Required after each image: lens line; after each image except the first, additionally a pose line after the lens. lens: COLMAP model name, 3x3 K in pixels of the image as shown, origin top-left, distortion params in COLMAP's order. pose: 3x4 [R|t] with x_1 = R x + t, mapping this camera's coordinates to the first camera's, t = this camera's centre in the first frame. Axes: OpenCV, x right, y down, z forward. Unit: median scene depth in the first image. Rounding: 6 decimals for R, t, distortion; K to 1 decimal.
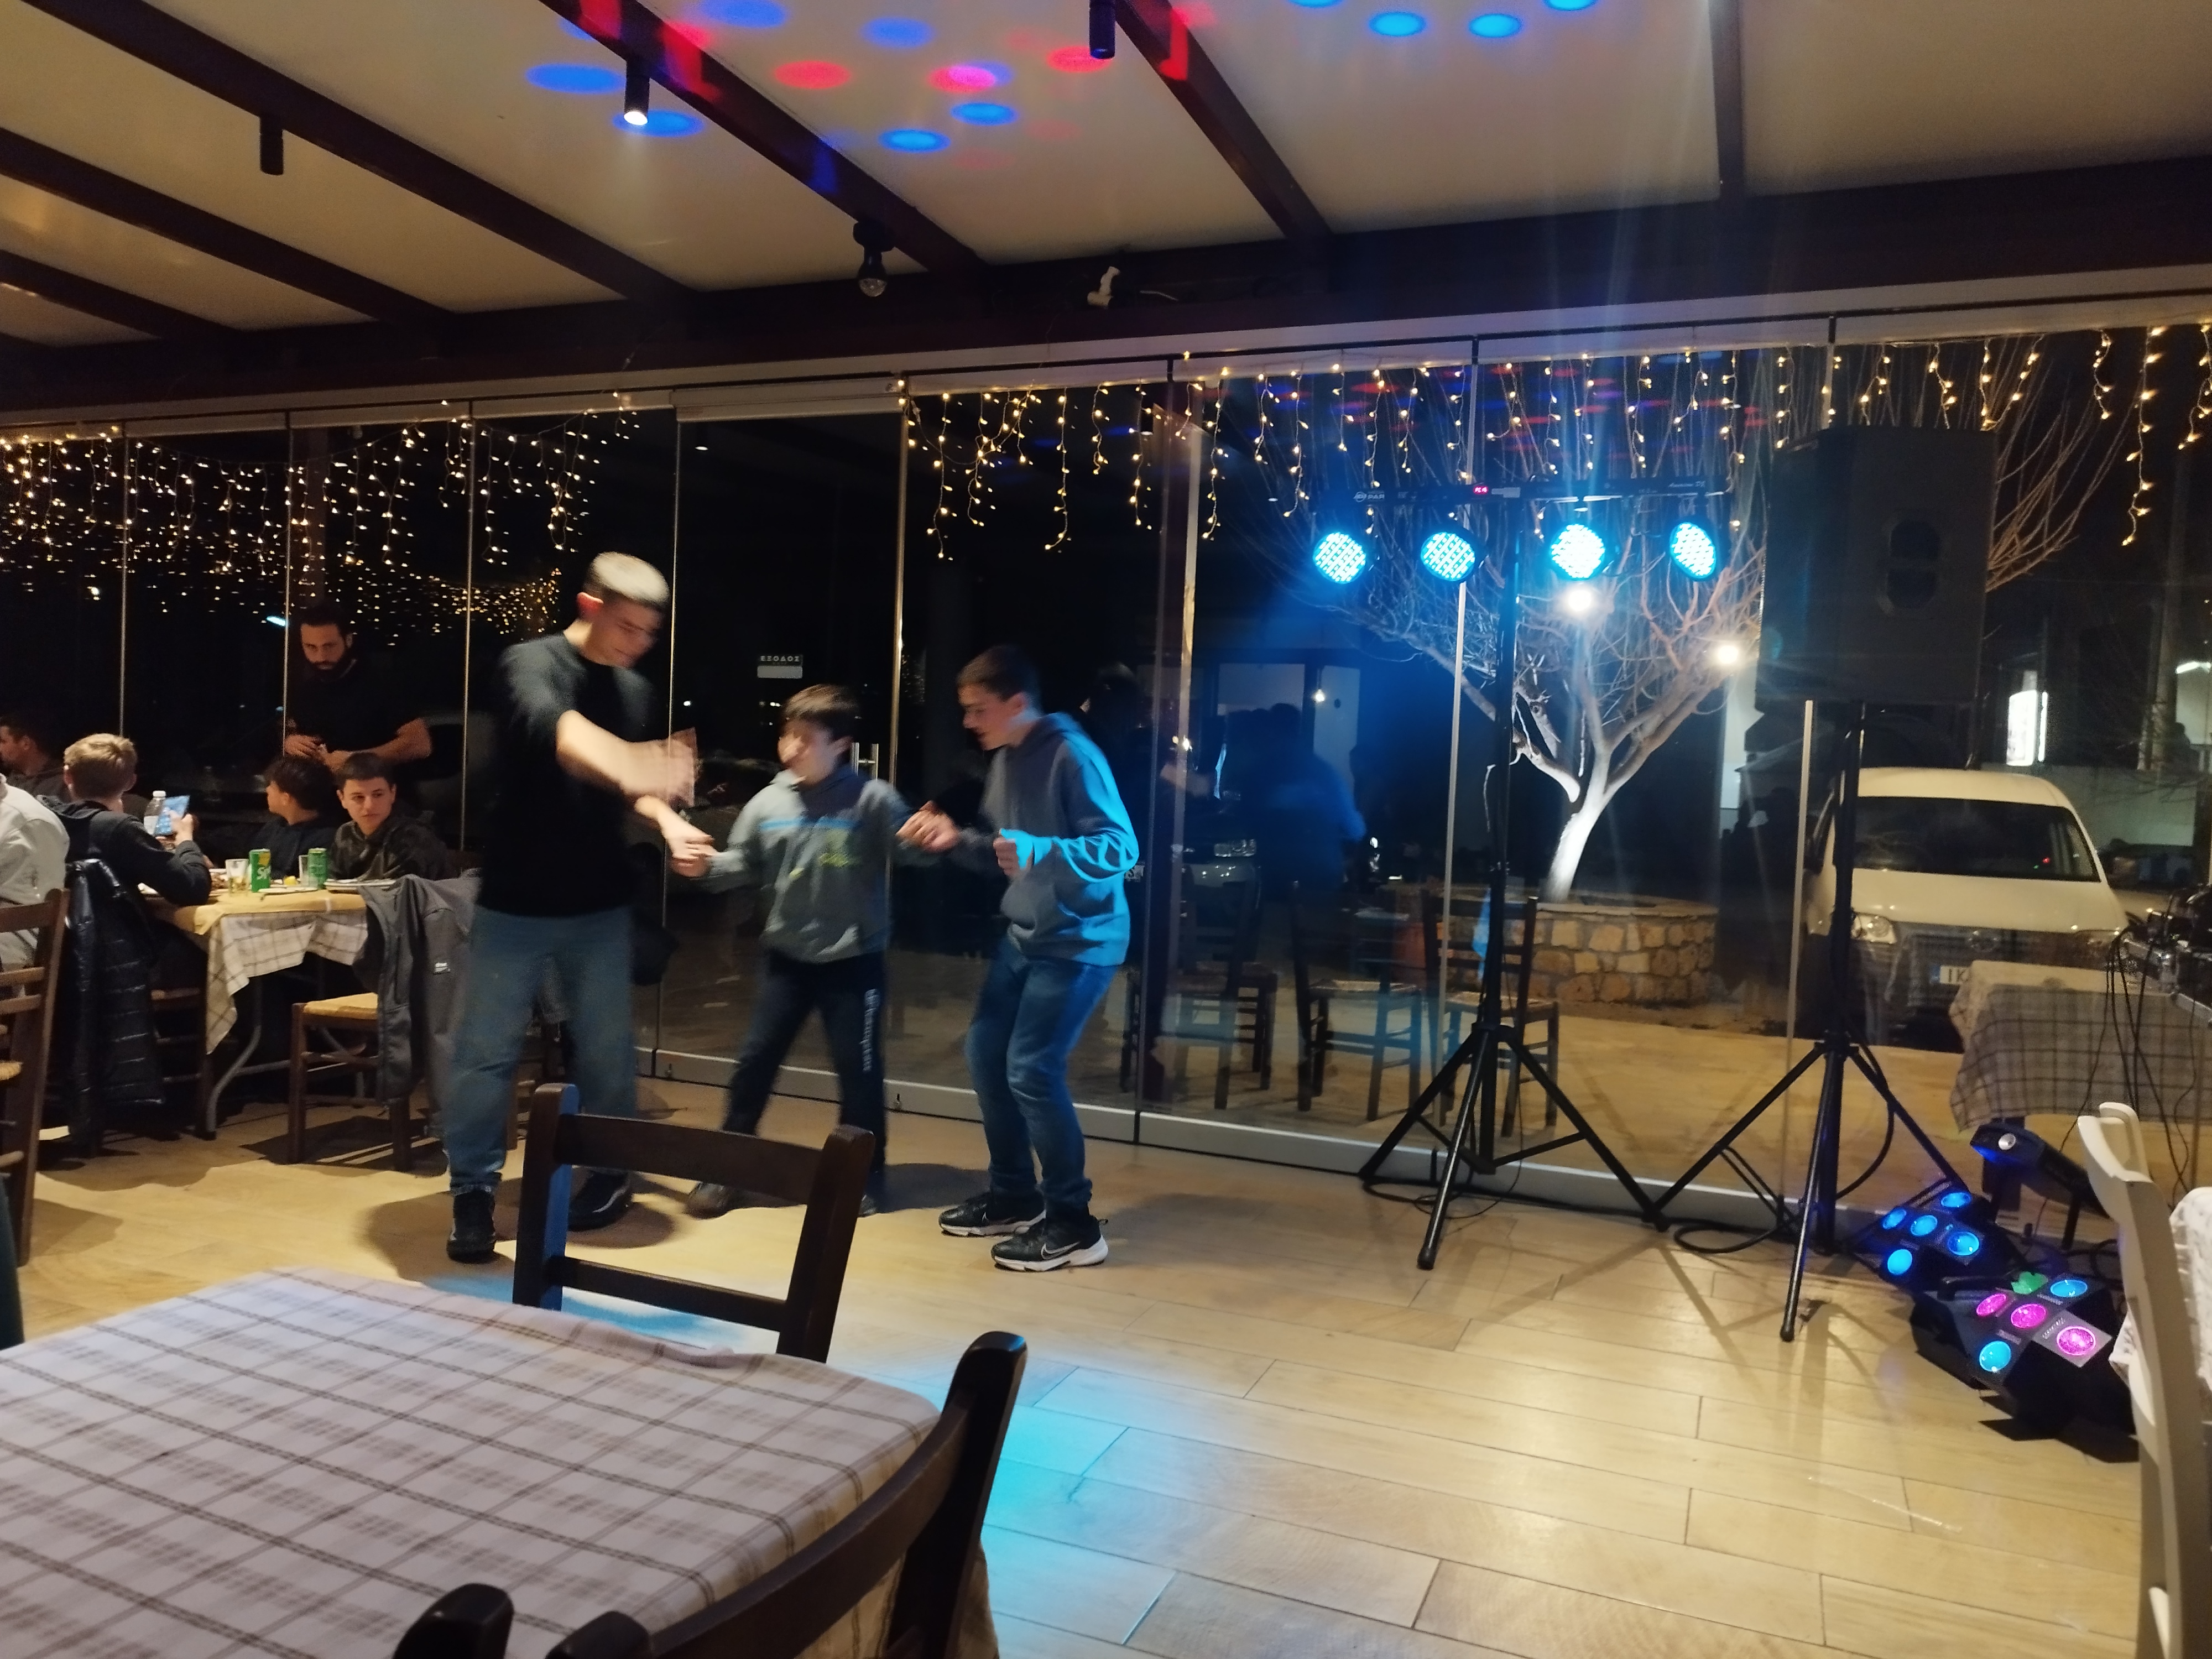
lens RADIAL K [[1595.8, 0, 1106.0], [0, 1595.8, 829.5], [0, 0, 1]] dist [0.039906, -0.034802]
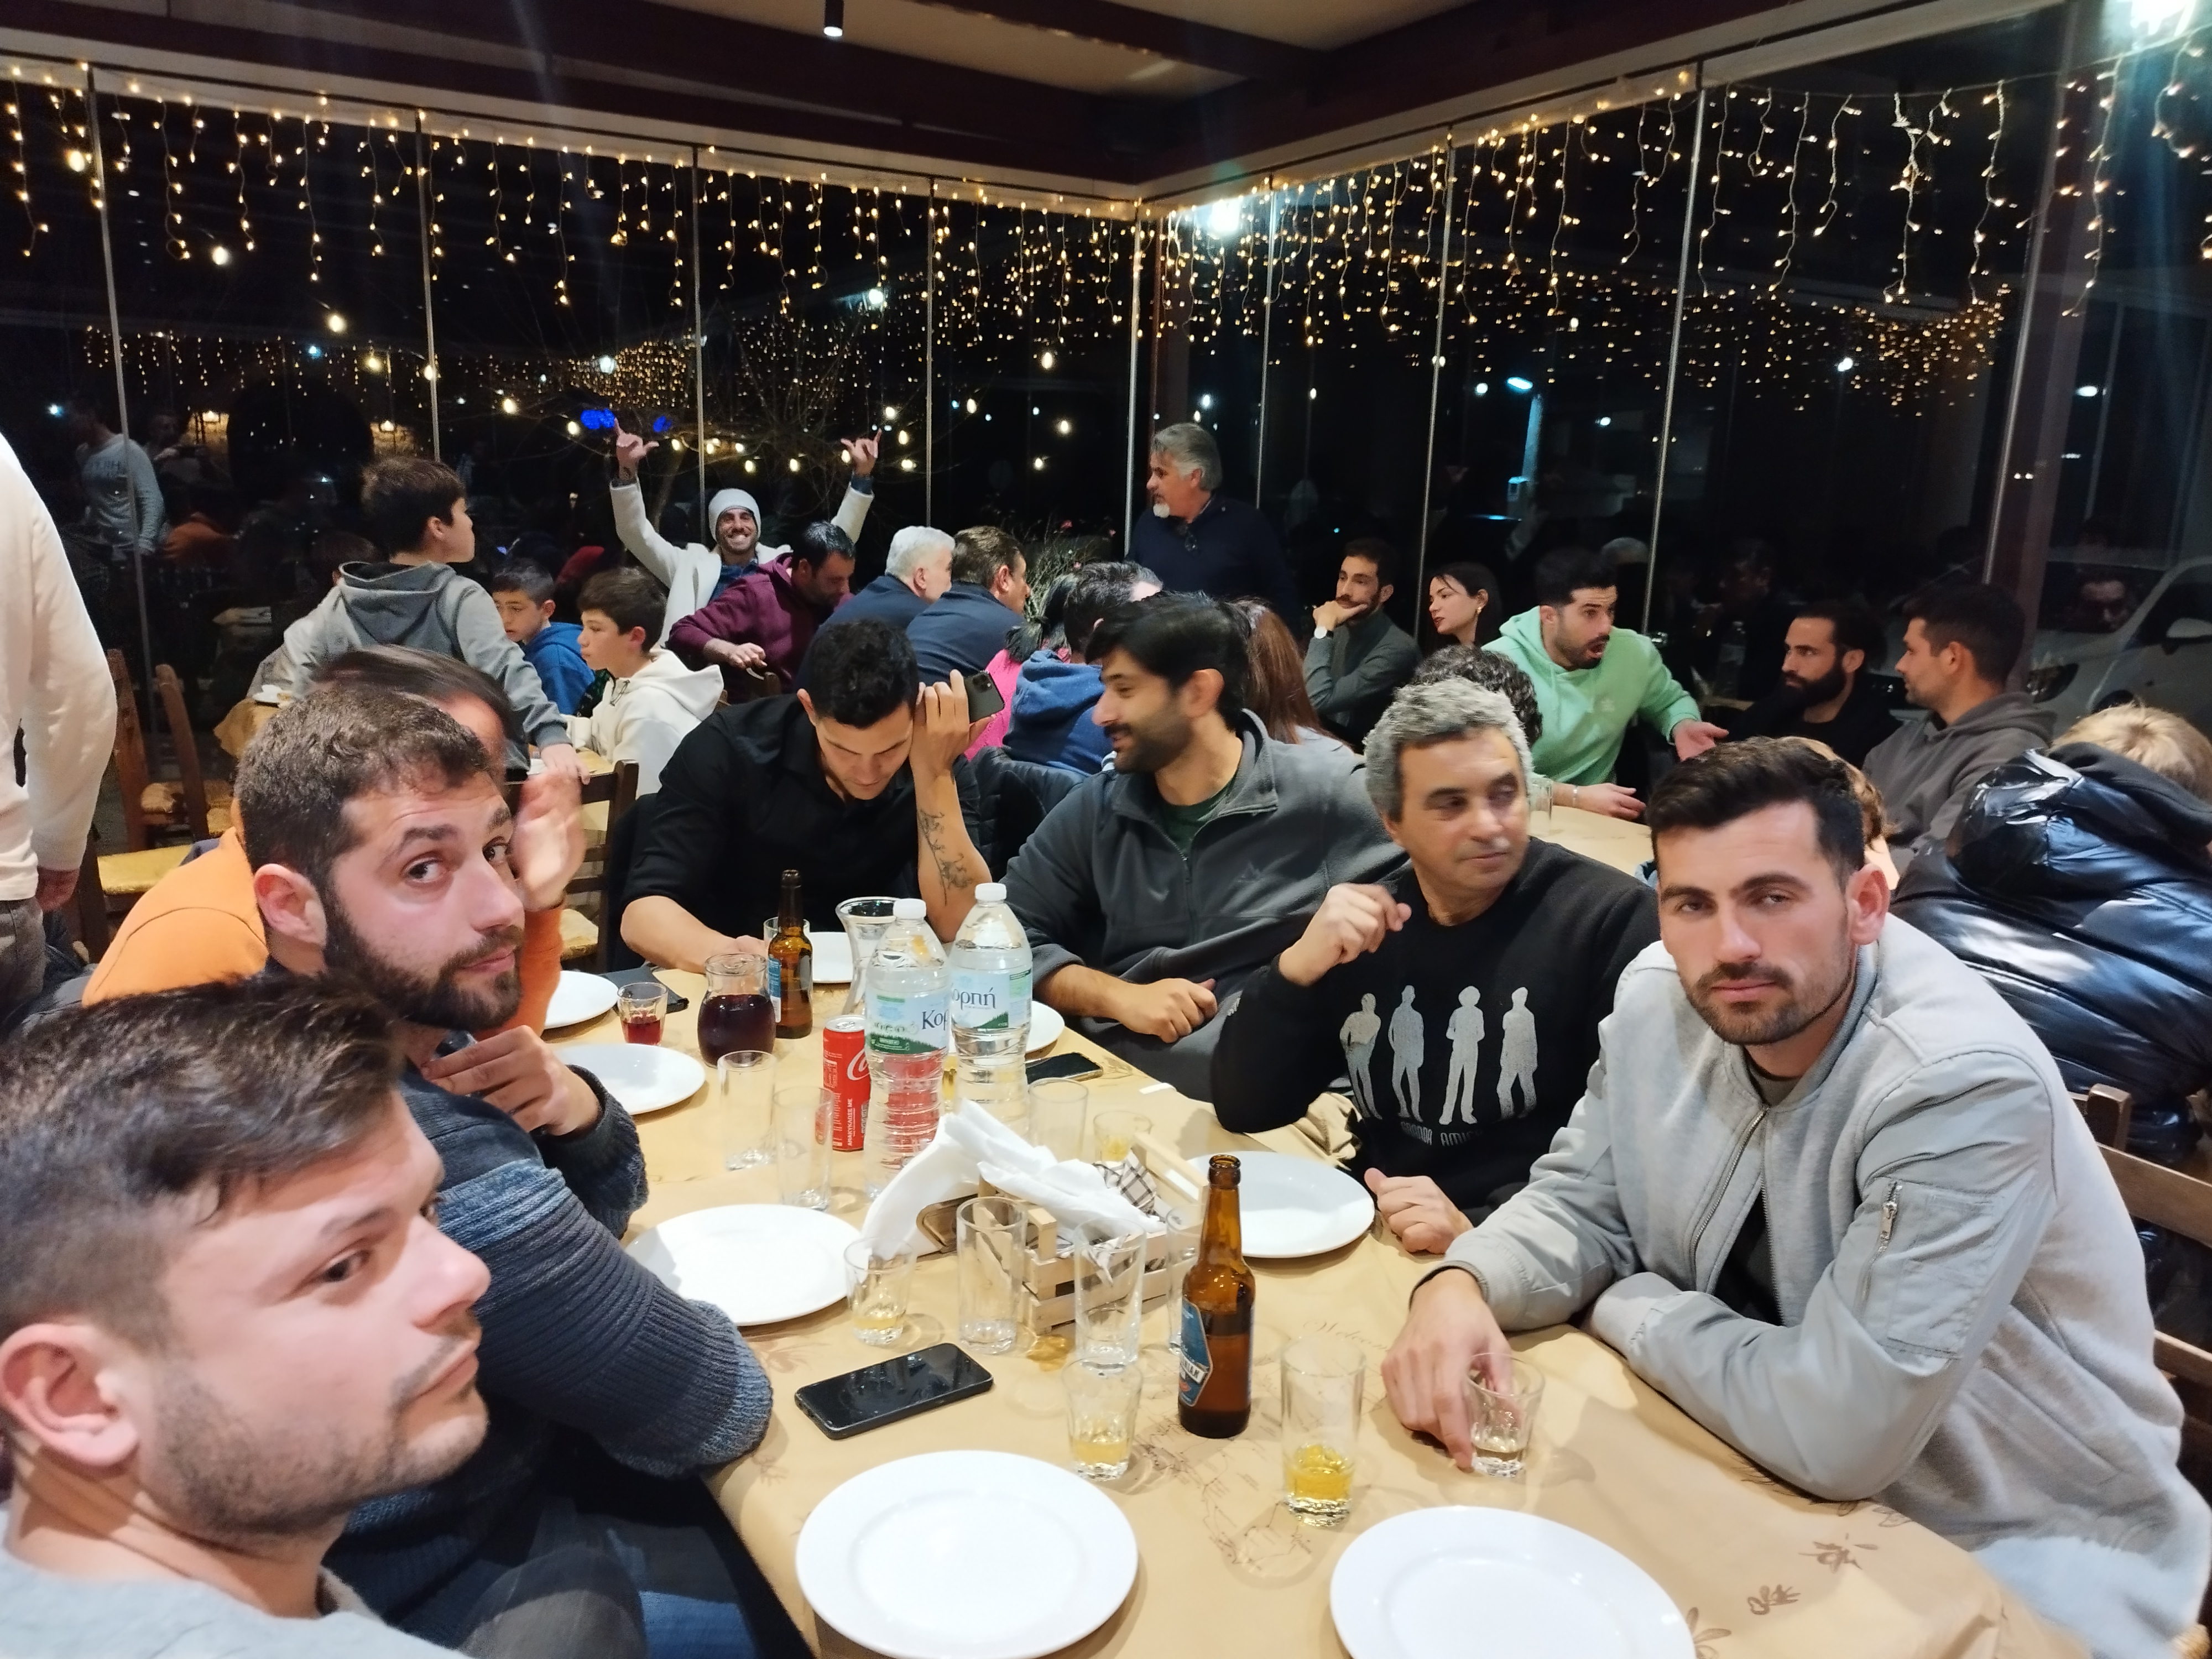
lens RADIAL K [[1583.6, 0, 1102.6], [0, 1583.6, 843.9], [0, 0, 1]] dist [0.007161, -0.000453]
pose [[0.785673, 0.122004, -0.606493, -0.446067], [-0.021351, 0.985124, 0.170511, -0.070374], [0.618274, -0.121017, 0.776590, 0.420382]]
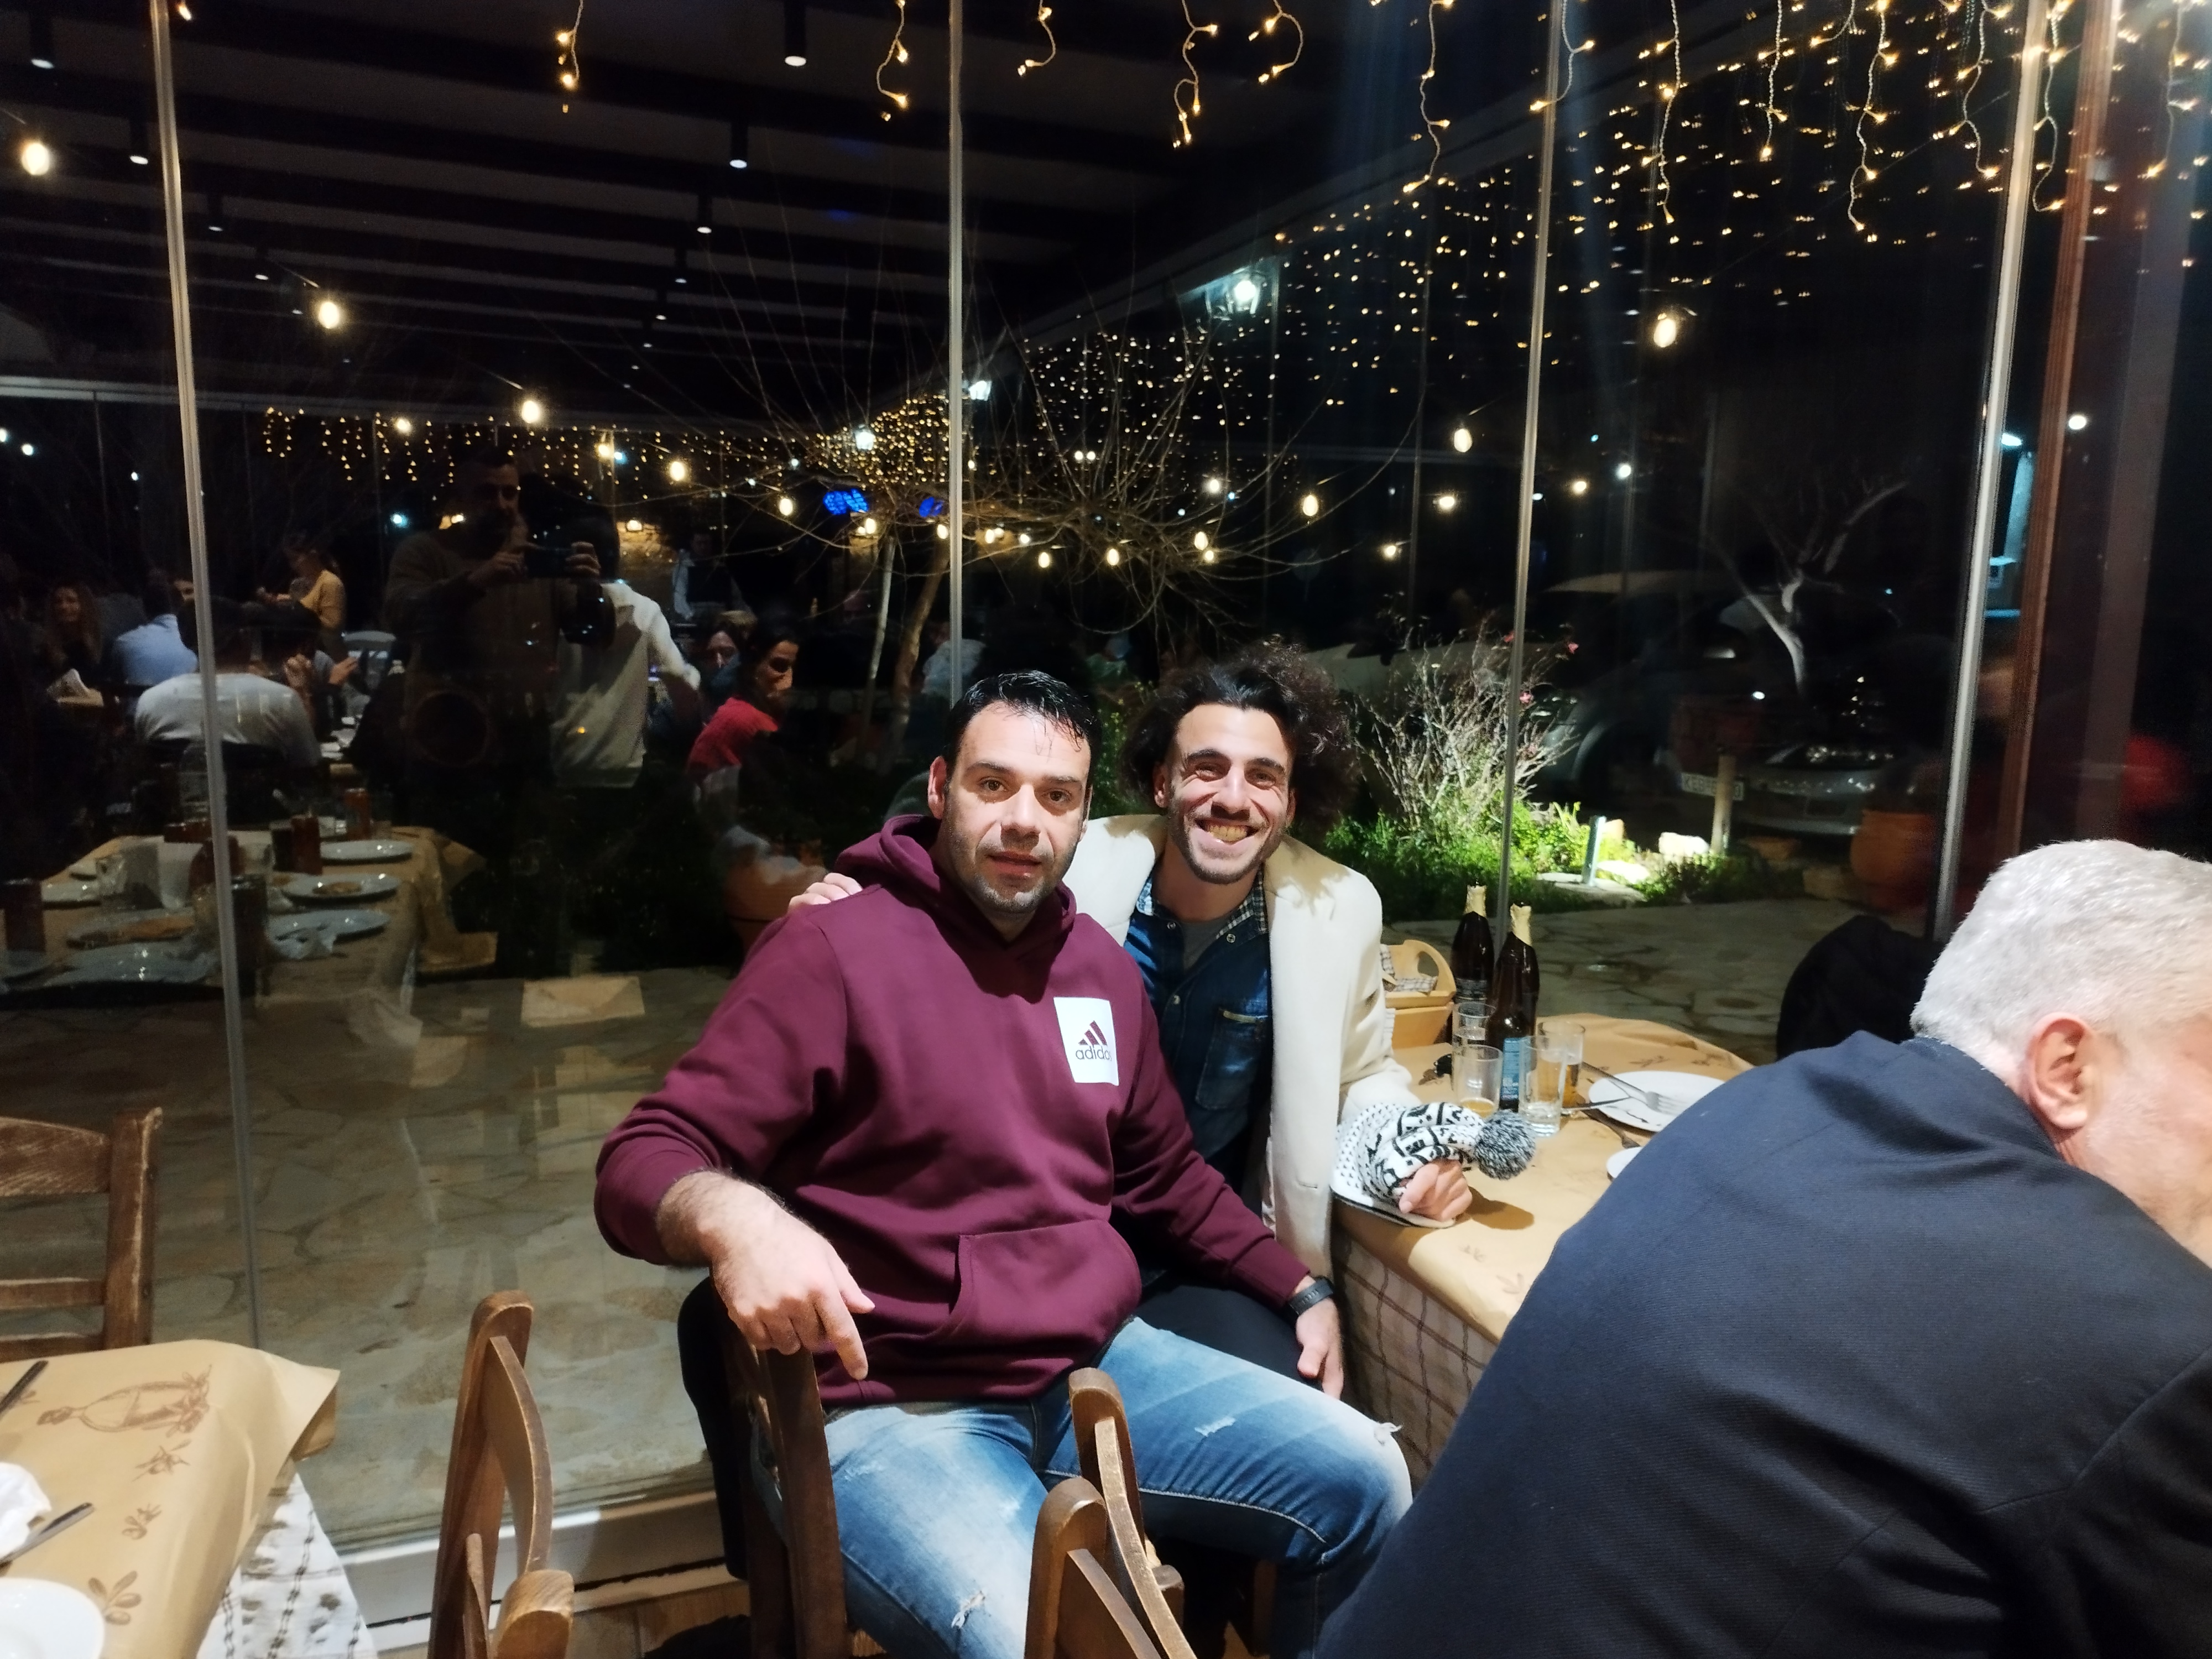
lens RADIAL K [[1583.6, 0, 1102.6], [0, 1583.6, 843.9], [0, 0, 1]] dist [0.007161, -0.000453]
pose [[0.670499, 0.096916, -0.735553, -0.989402], [-0.017151, 0.993191, 0.115229, -0.103786], [0.741712, -0.064645, 0.667595, 0.853957]]
